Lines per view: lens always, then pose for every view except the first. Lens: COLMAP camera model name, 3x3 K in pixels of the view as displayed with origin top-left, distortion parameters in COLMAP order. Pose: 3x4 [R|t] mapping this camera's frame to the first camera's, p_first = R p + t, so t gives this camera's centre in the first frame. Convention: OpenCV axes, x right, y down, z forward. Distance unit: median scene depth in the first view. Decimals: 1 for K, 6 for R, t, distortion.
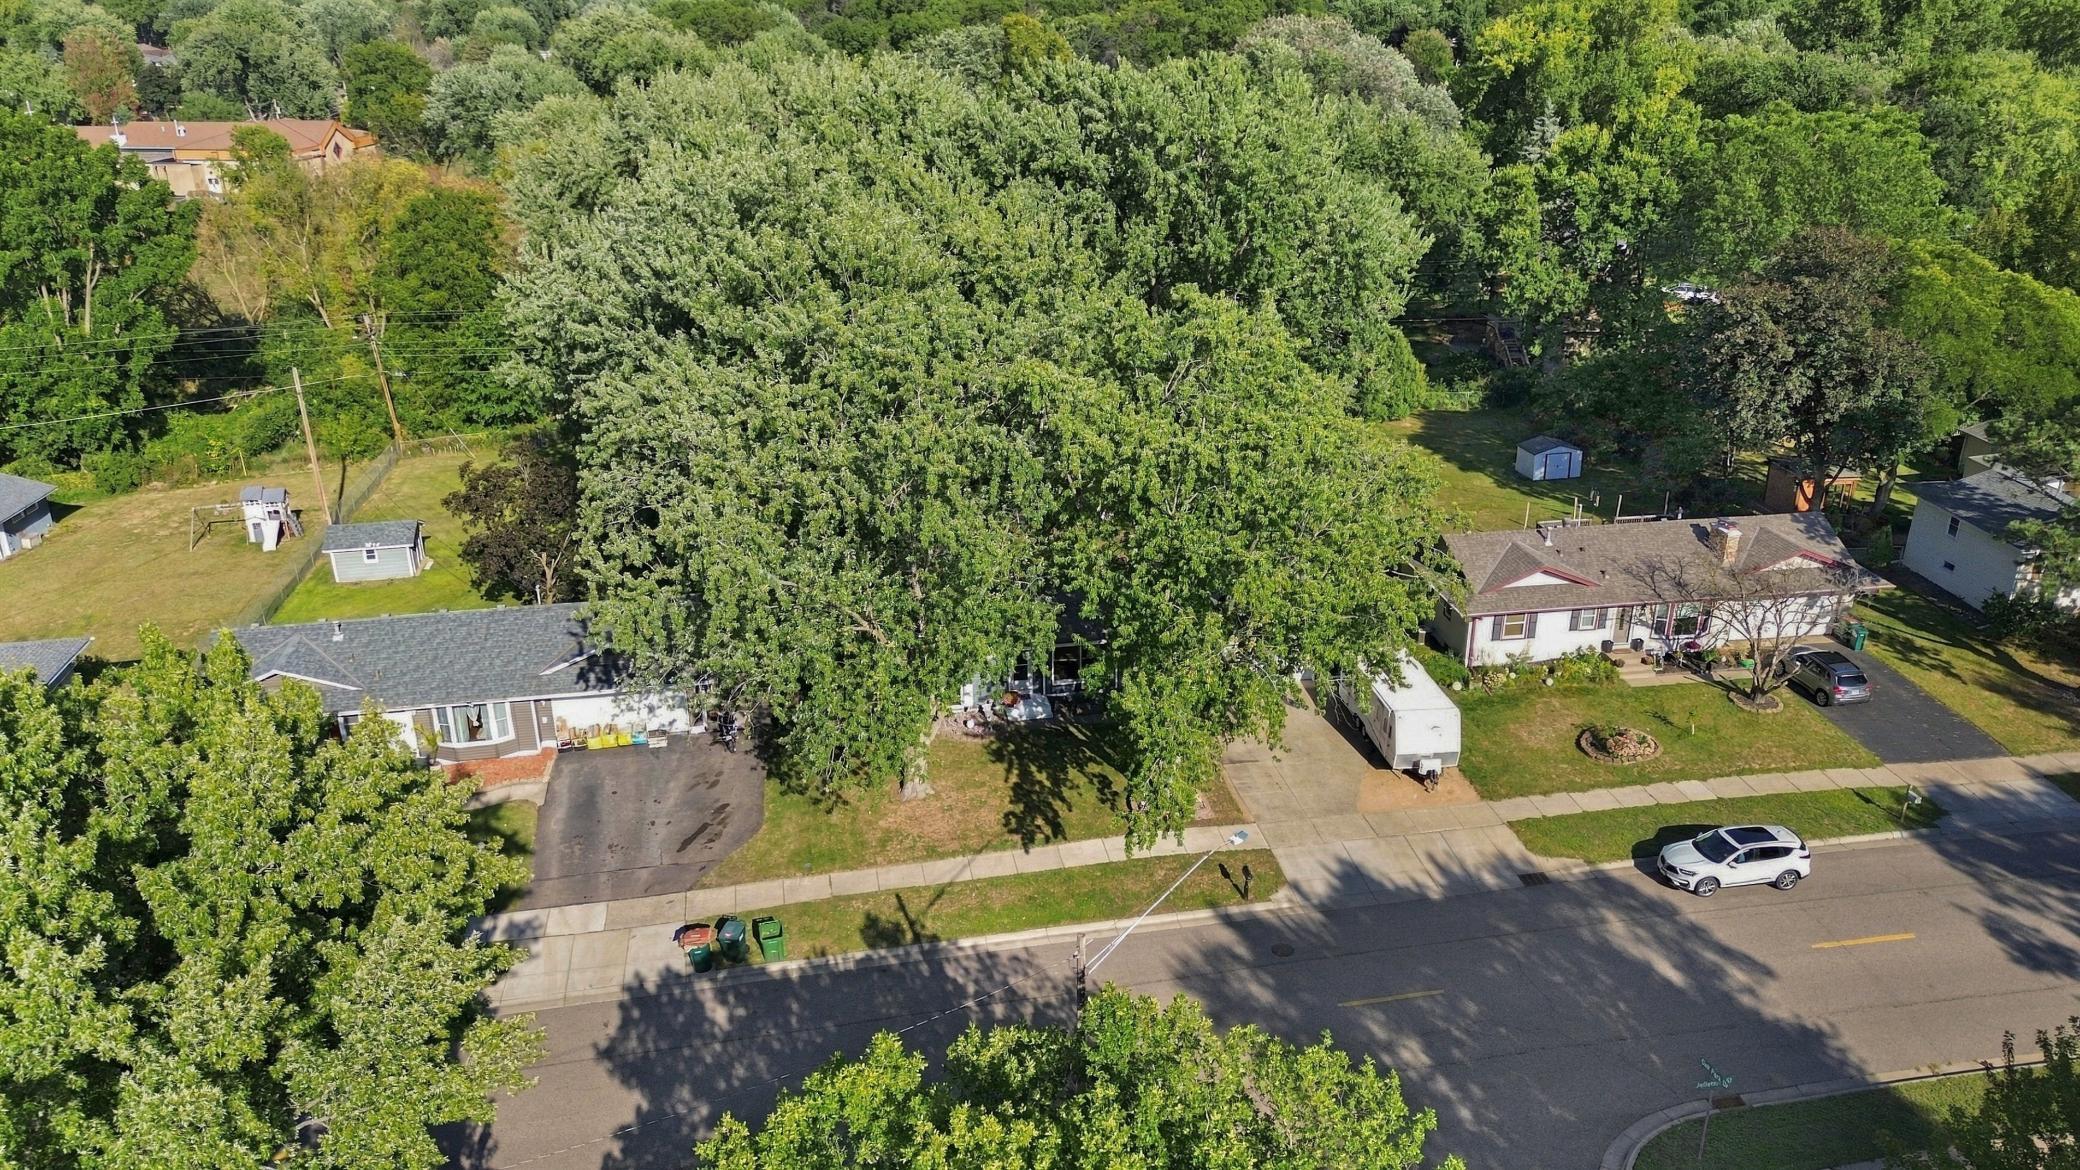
lens RADIAL K [[1526.6, 0, 1040.0], [0, 1526.6, 585.0], [0, 0, 1]] dist [0.027631, -0.004915]
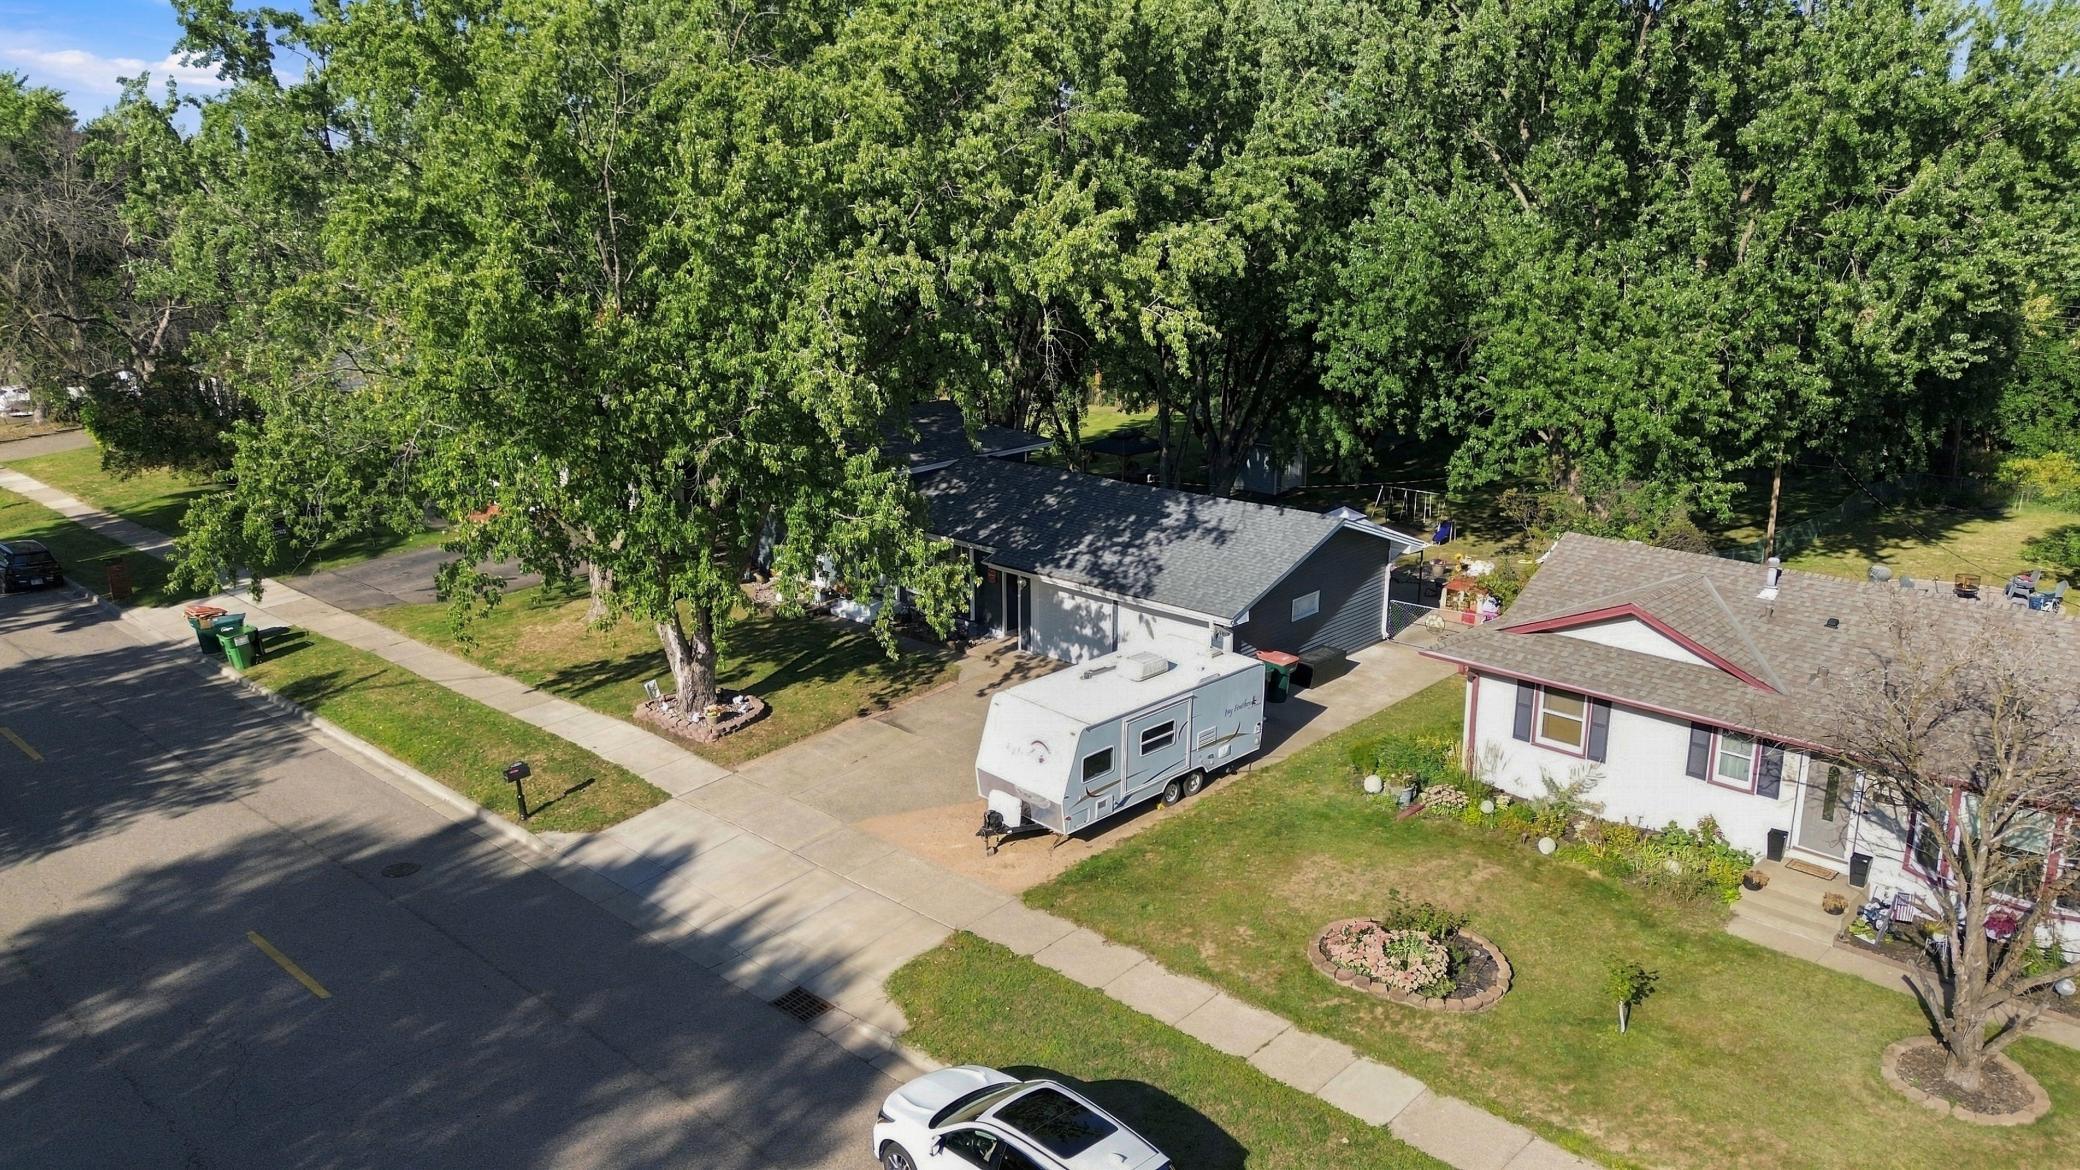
lens RADIAL K [[1526.6, 0, 1040.0], [0, 1526.6, 585.0], [0, 0, 1]] dist [0.027631, -0.004915]
pose [[0.578960, 0.211735, -0.787384, 0.600375], [-0.309254, 0.950560, 0.028221, 0.024279], [0.754431, 0.227163, 0.615817, 0.610954]]
